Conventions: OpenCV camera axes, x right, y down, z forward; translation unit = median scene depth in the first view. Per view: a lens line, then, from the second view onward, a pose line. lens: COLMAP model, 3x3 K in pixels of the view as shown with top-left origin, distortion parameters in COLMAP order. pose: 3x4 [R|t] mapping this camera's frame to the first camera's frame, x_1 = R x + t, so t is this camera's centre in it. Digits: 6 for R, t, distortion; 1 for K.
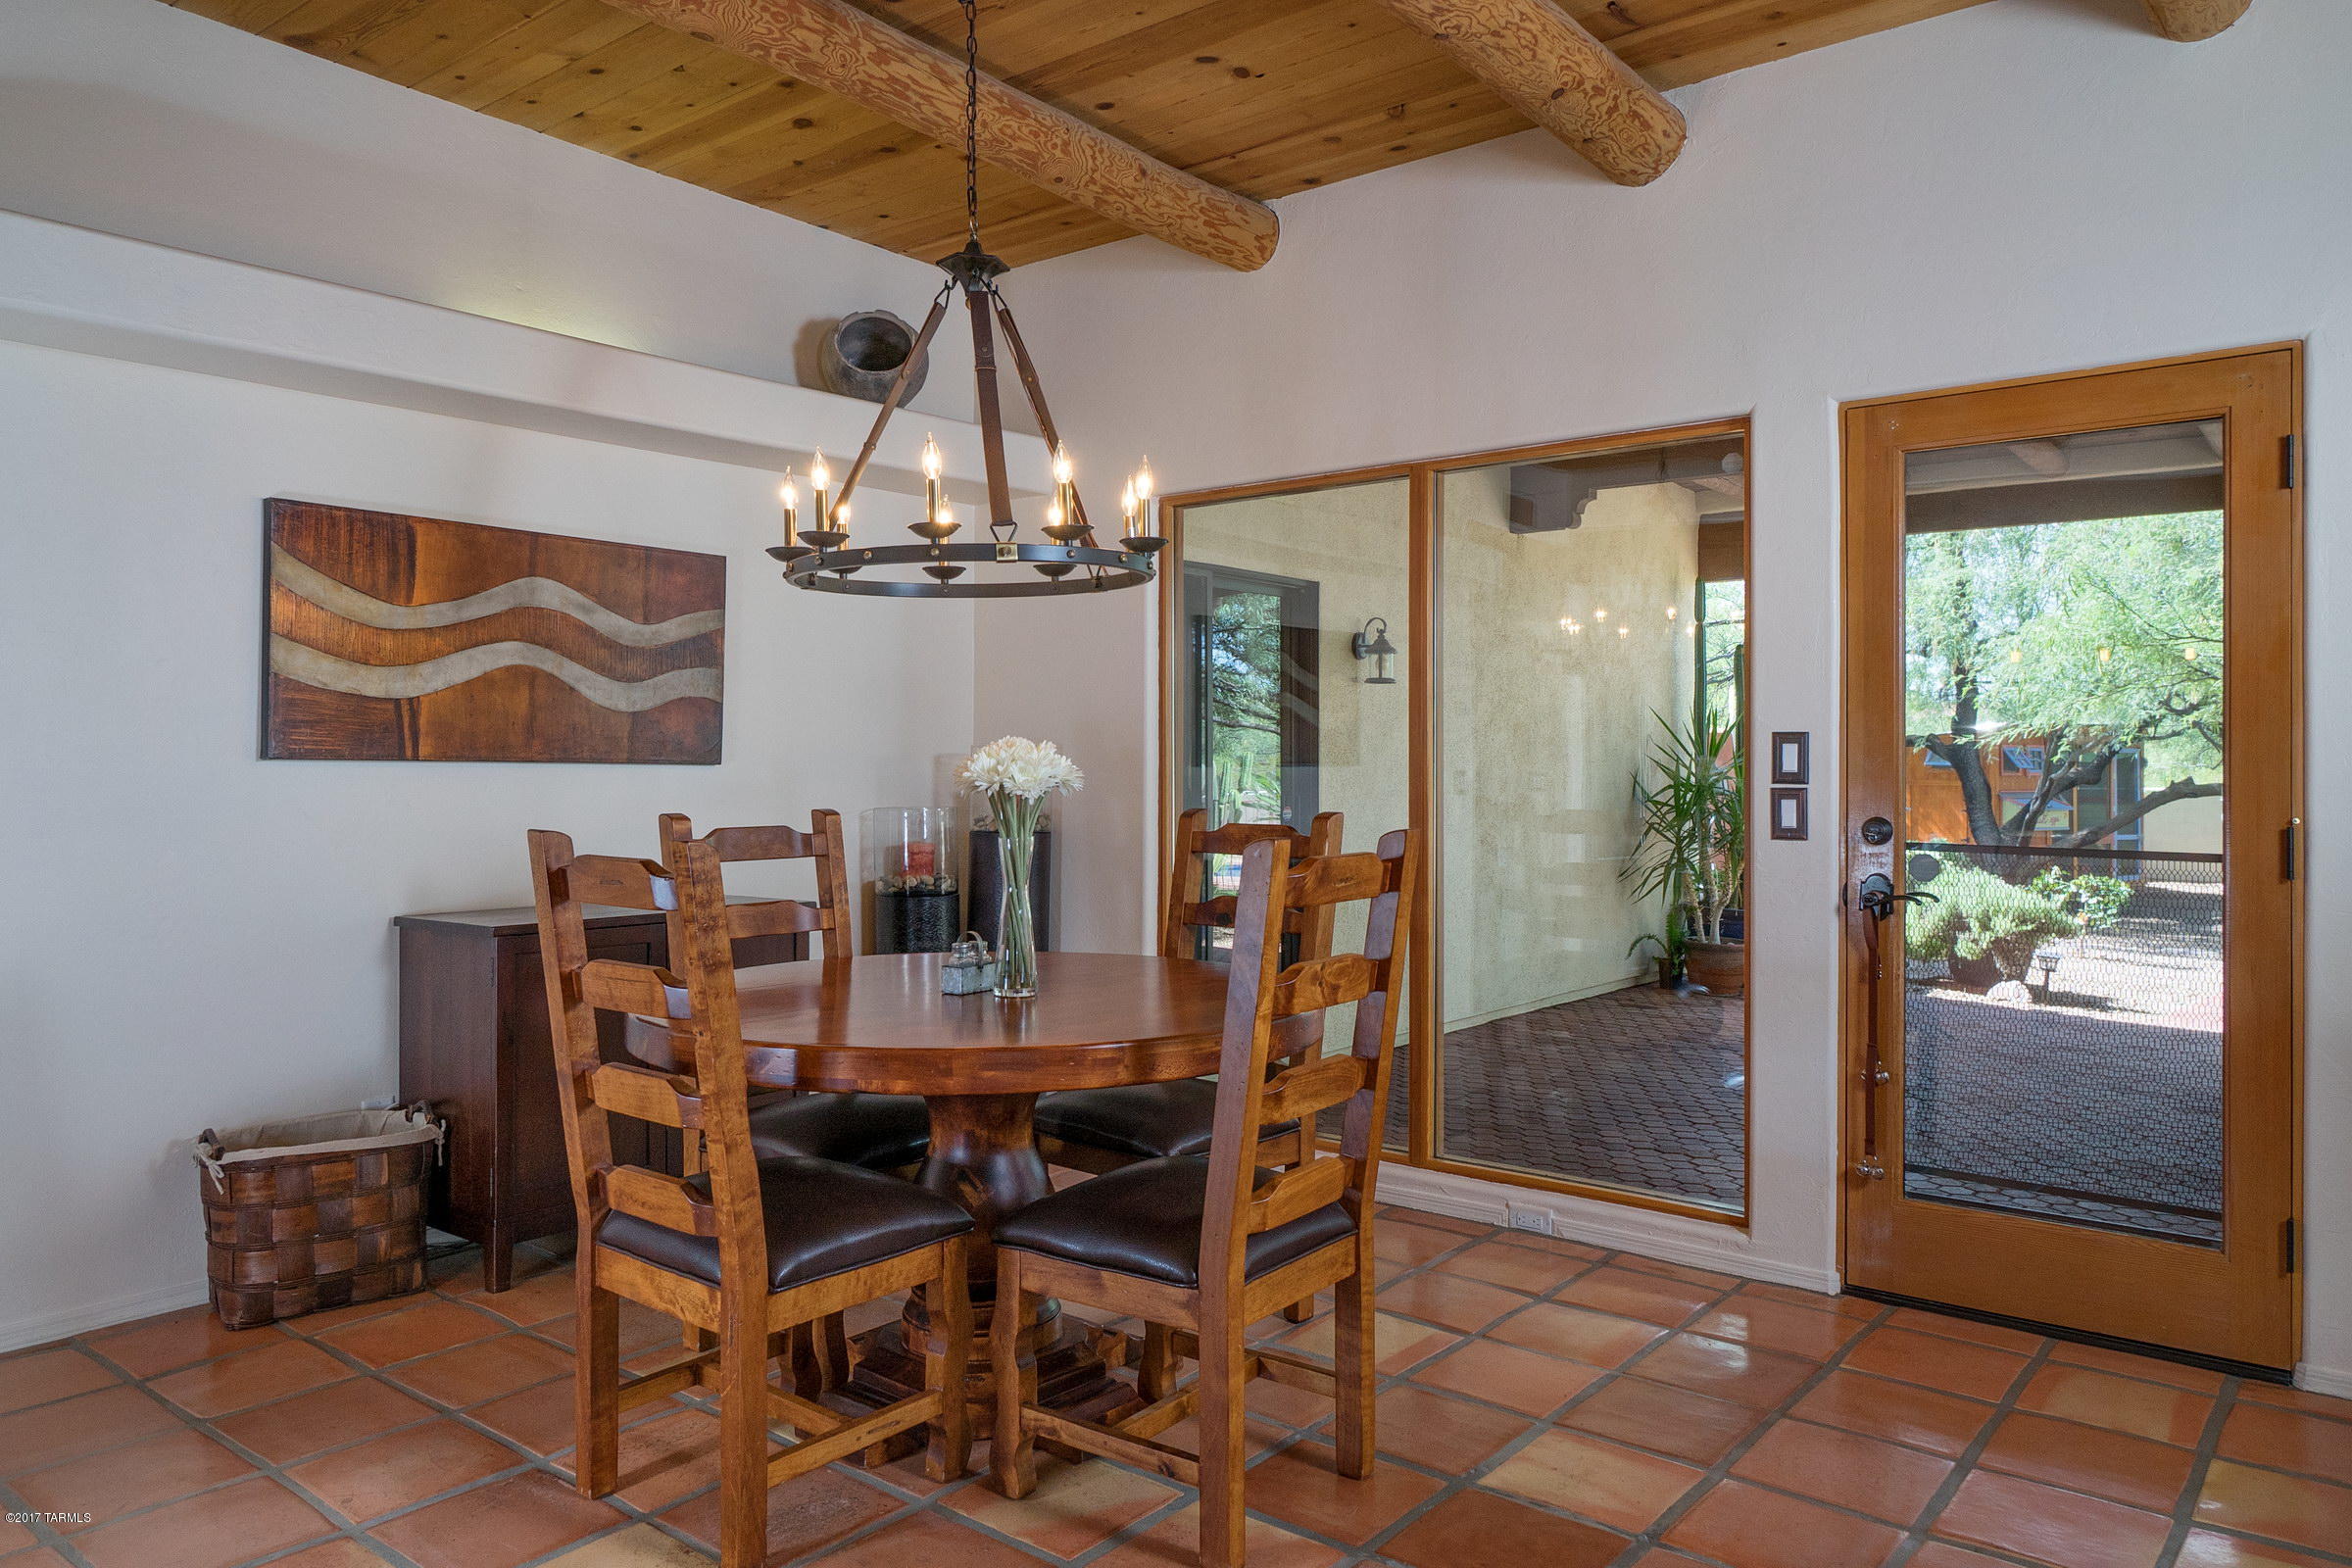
lens RADIAL K [[1475.0, 0, 1174.6], [0, 1475.0, 777.9], [0, 0, 1]] dist [-0.002222, -0.001094]
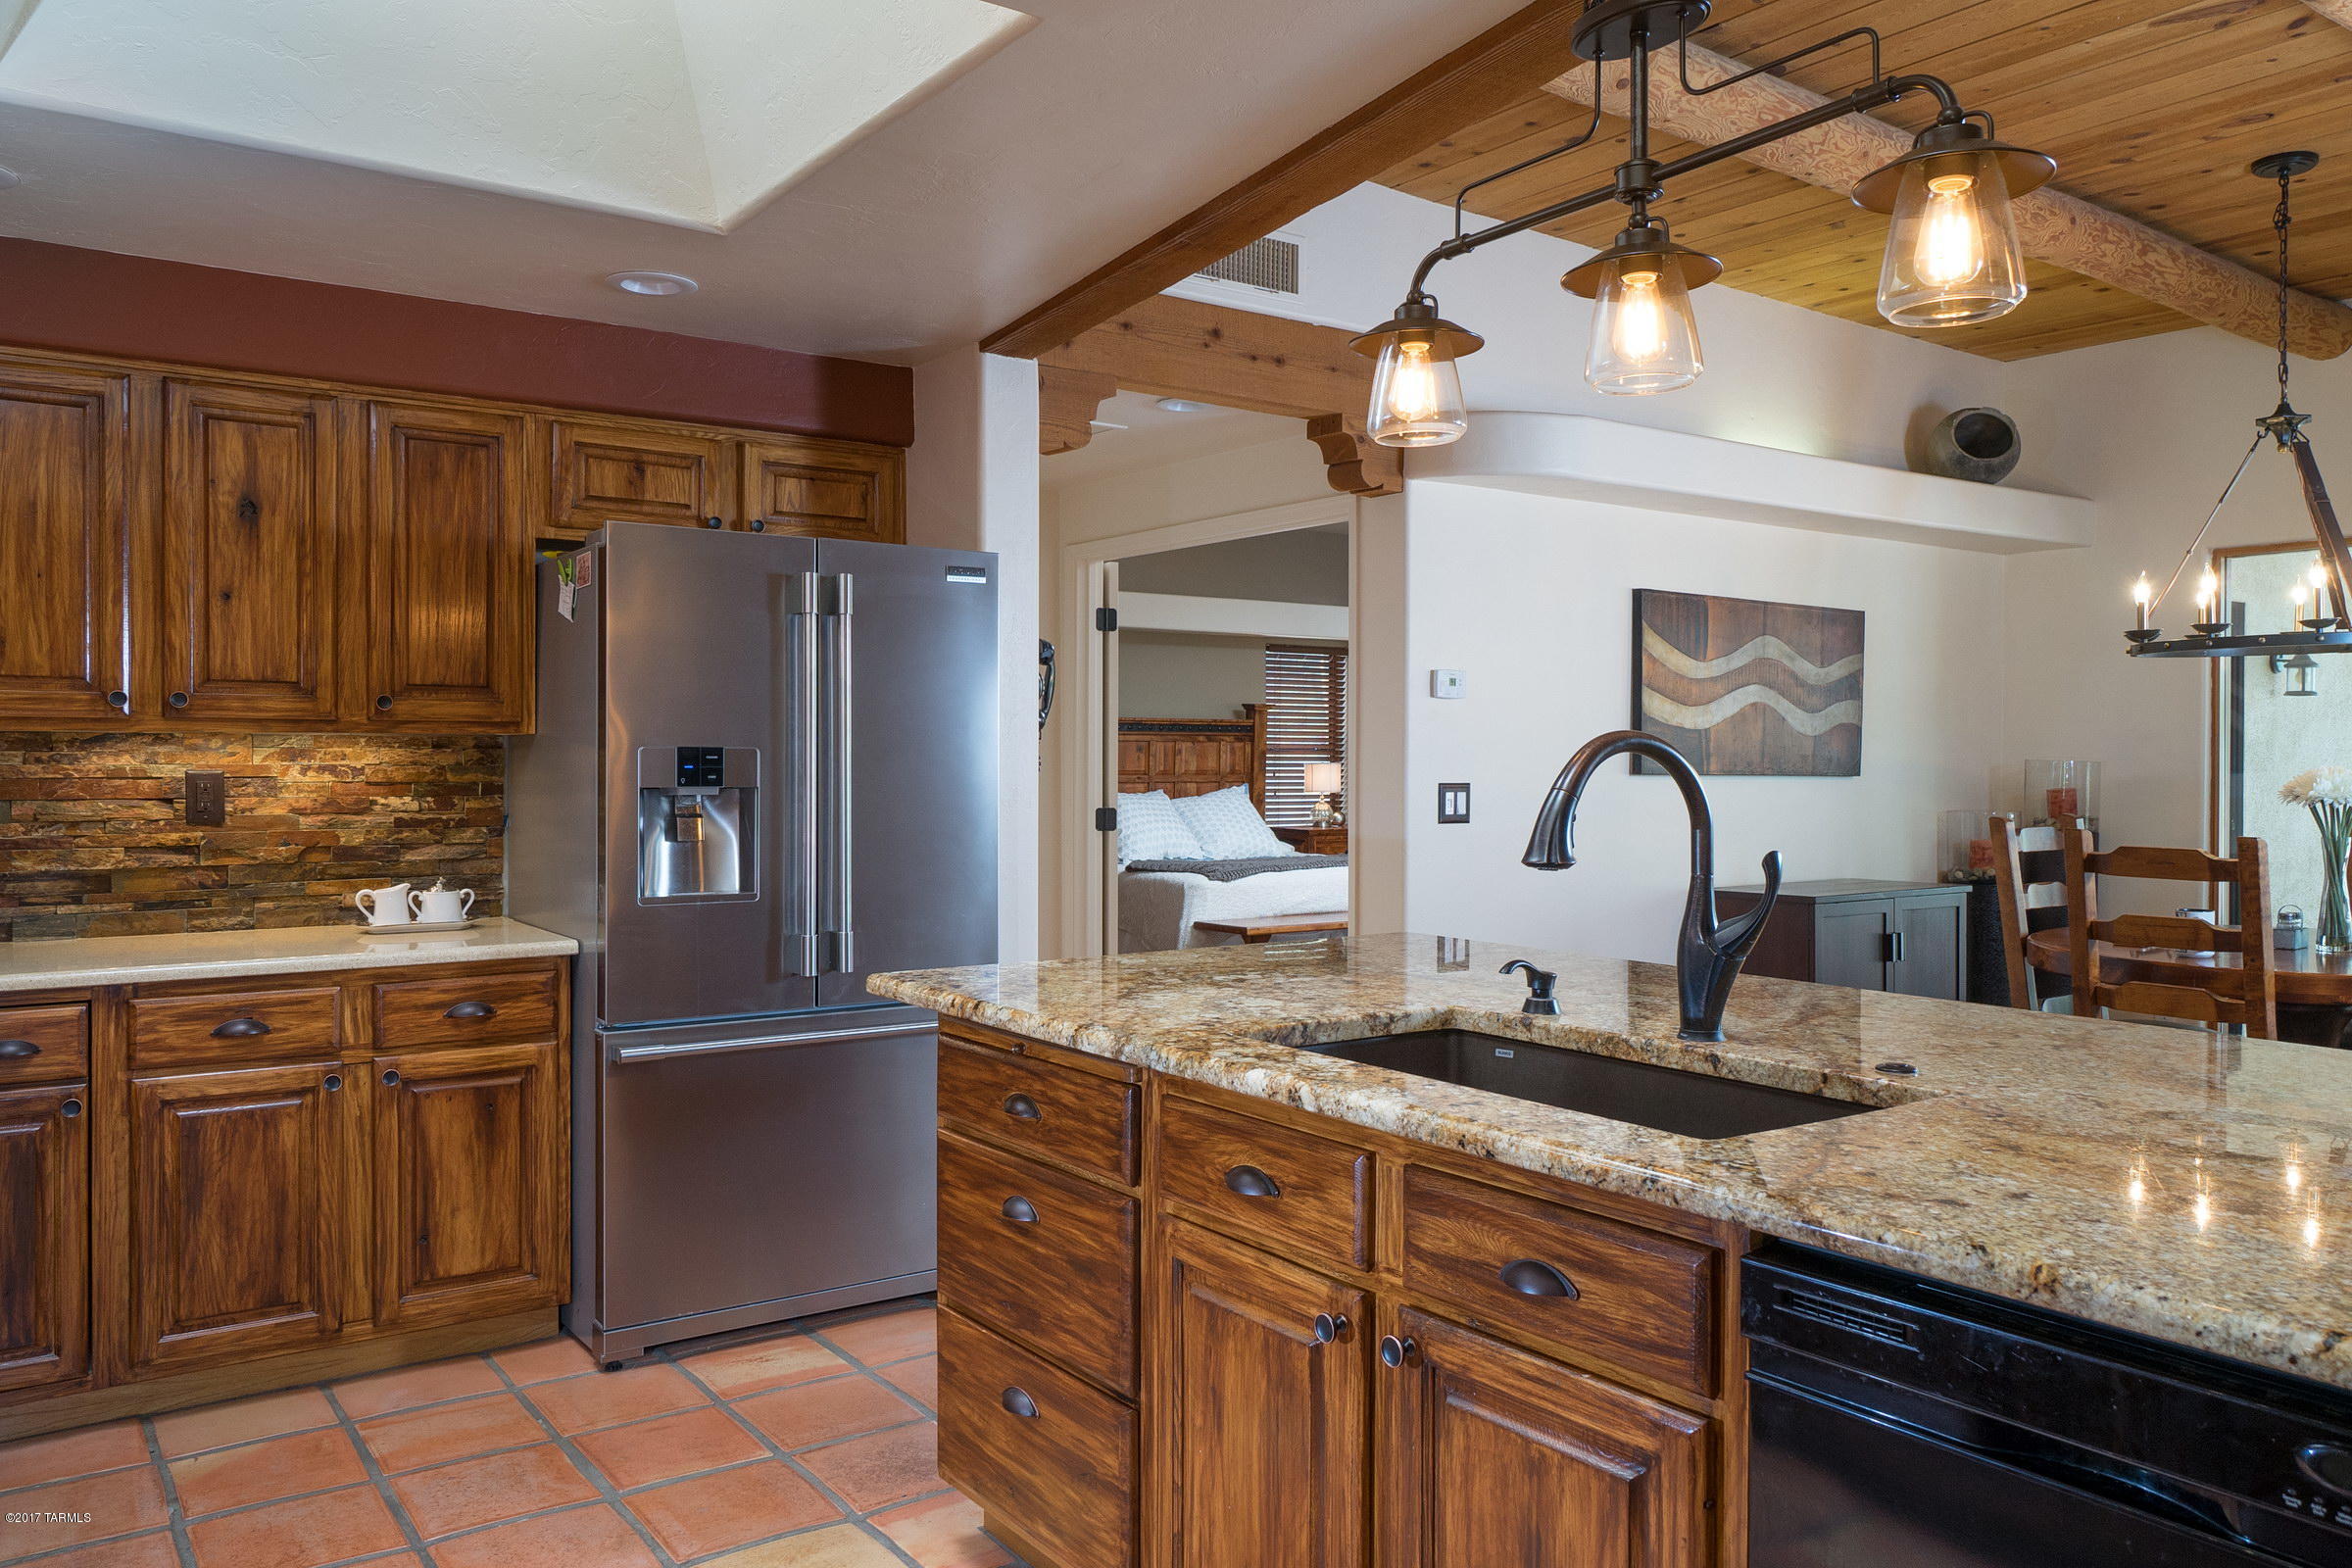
lens RADIAL K [[1674.4, 0, 1174.7], [0, 1674.4, 781.5], [0, 0, 1]] dist [-0.003472, -0.002302]
pose [[0.973993, 0.002169, -0.226569, -0.598879], [-0.000840, 0.999982, 0.005962, -0.013408], [0.226578, -0.005617, 0.973977, -0.572435]]
